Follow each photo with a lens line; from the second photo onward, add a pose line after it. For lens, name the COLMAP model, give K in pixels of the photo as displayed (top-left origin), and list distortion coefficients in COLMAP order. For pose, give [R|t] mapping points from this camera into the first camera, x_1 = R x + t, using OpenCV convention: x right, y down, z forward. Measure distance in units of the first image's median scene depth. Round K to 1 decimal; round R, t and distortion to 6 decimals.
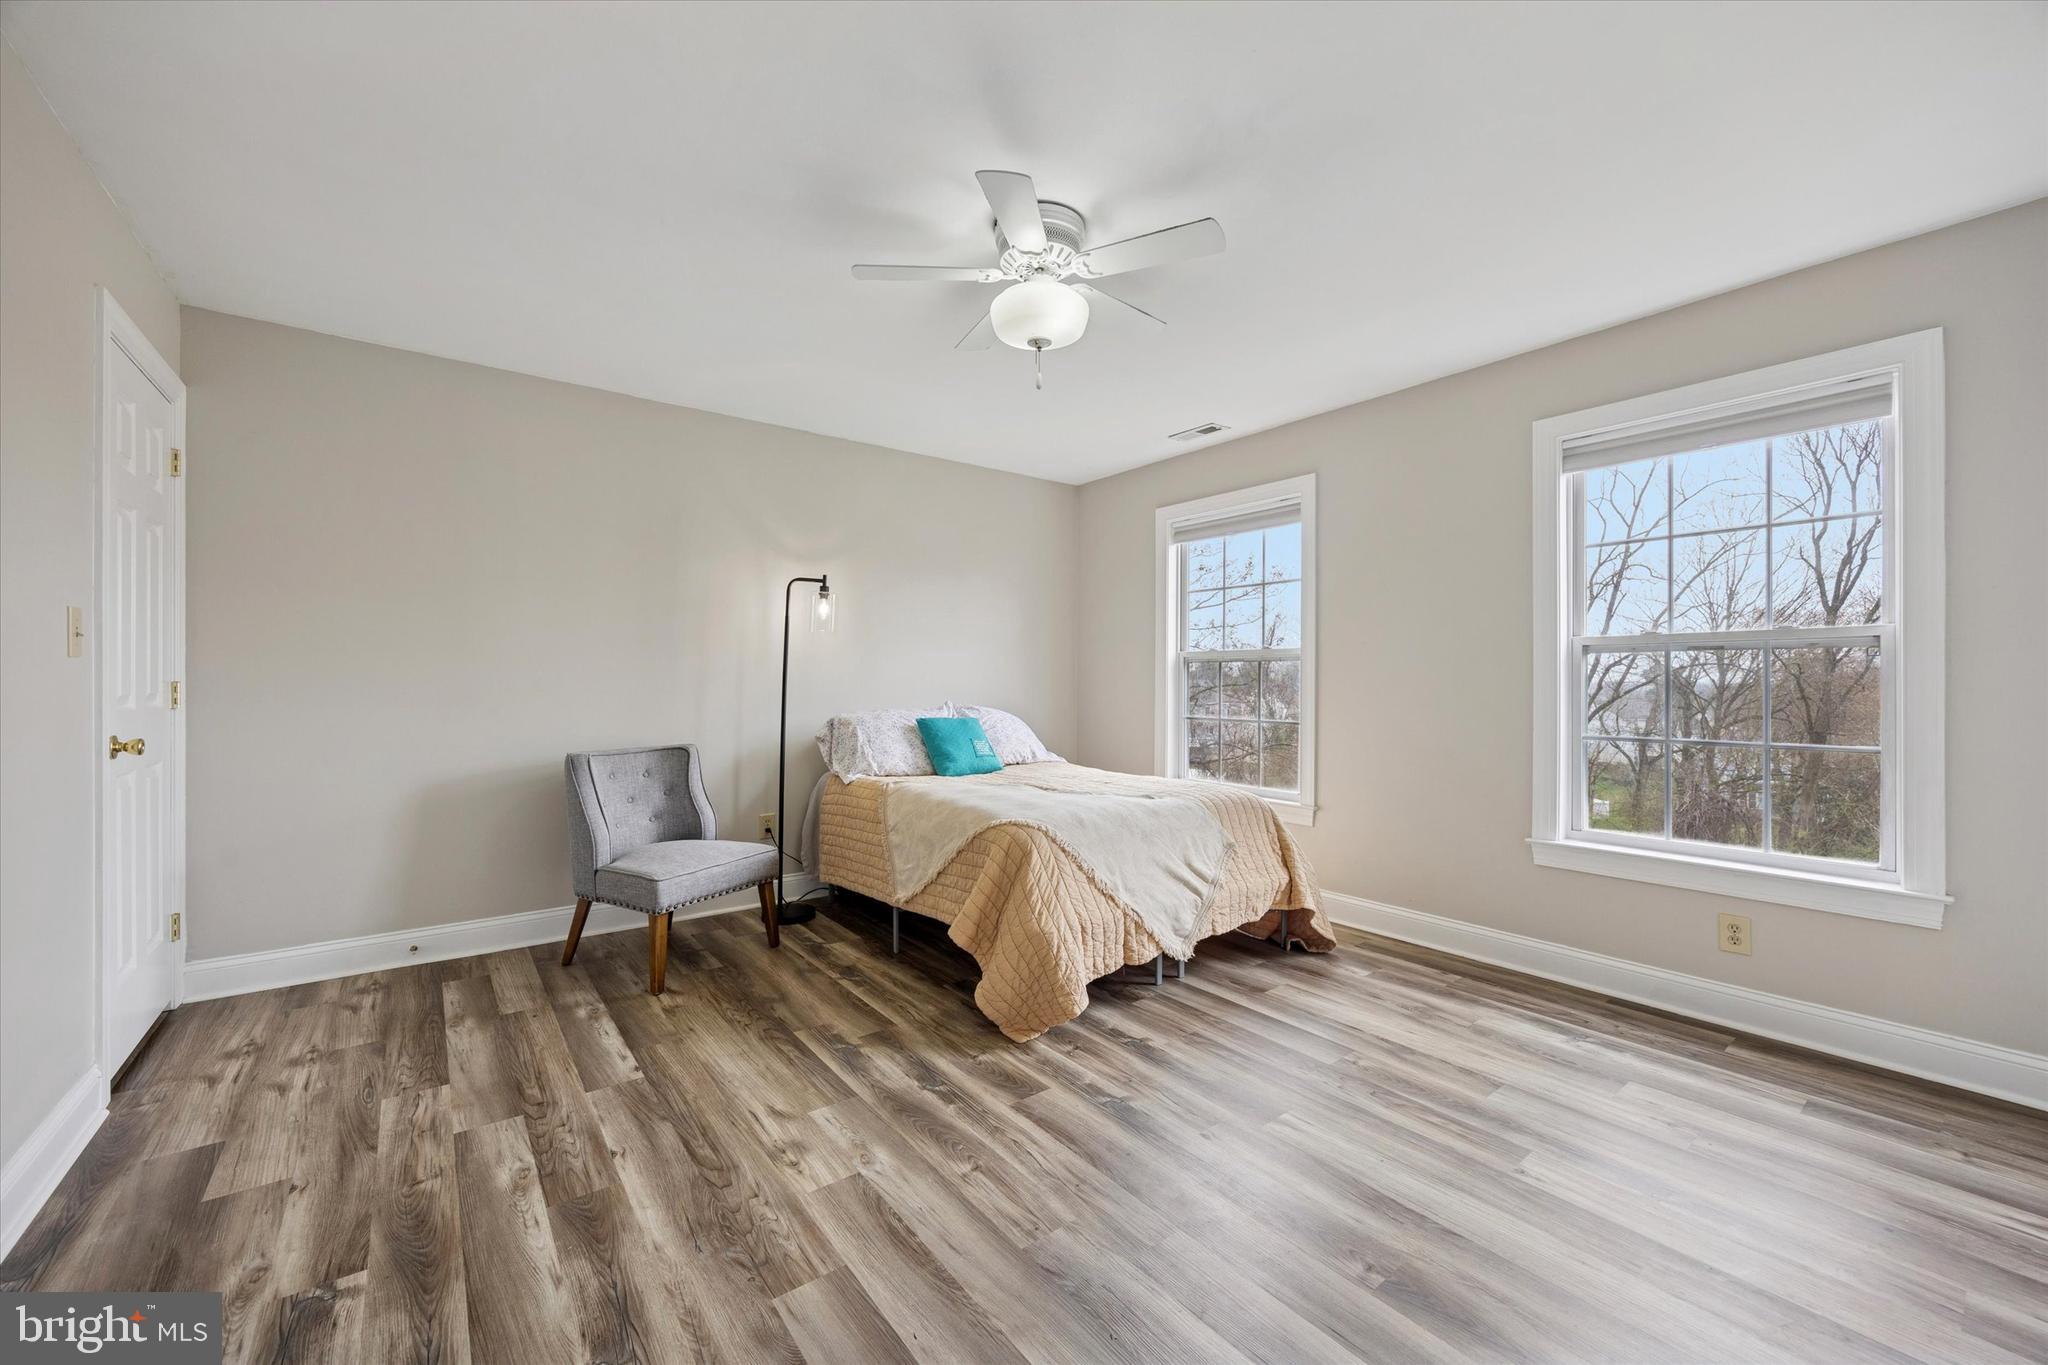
lens RADIAL K [[797.0, 0, 1018.9], [0, 797.0, 692.8], [0, 0, 1]] dist [-0.002134, -0.000016]
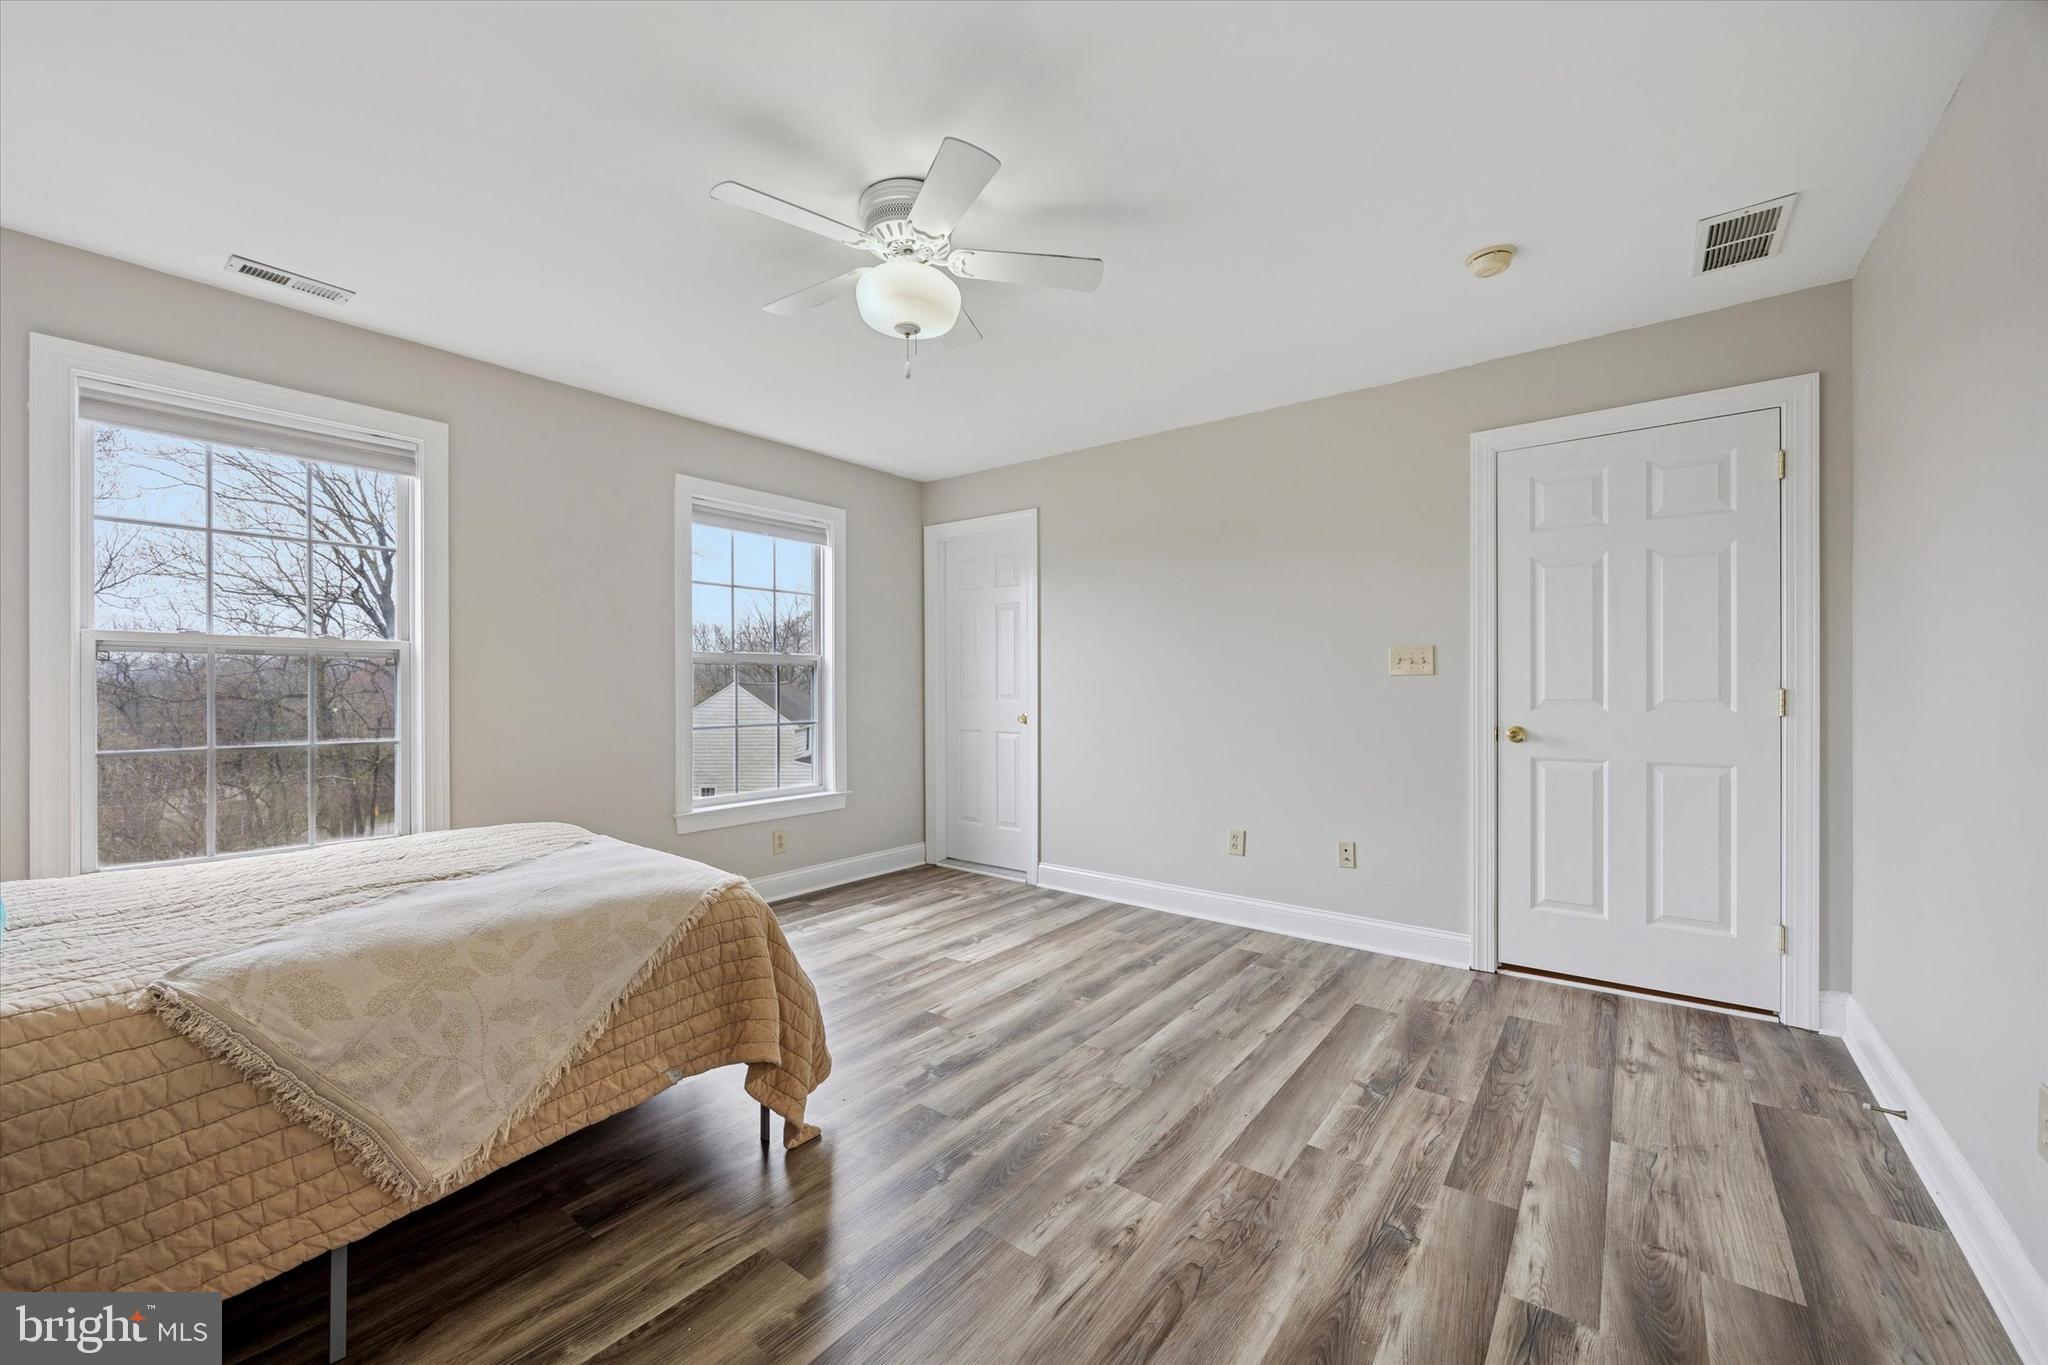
lens RADIAL K [[797.0, 0, 1018.4], [0, 797.0, 674.8], [0, 0, 1]] dist [-0.002134, -0.000016]
pose [[-0.262780, 0.009561, 0.964808, -1.116009], [0.013188, 0.999893, -0.006317, -0.024408], [-0.964766, 0.011064, -0.262878, 1.350632]]
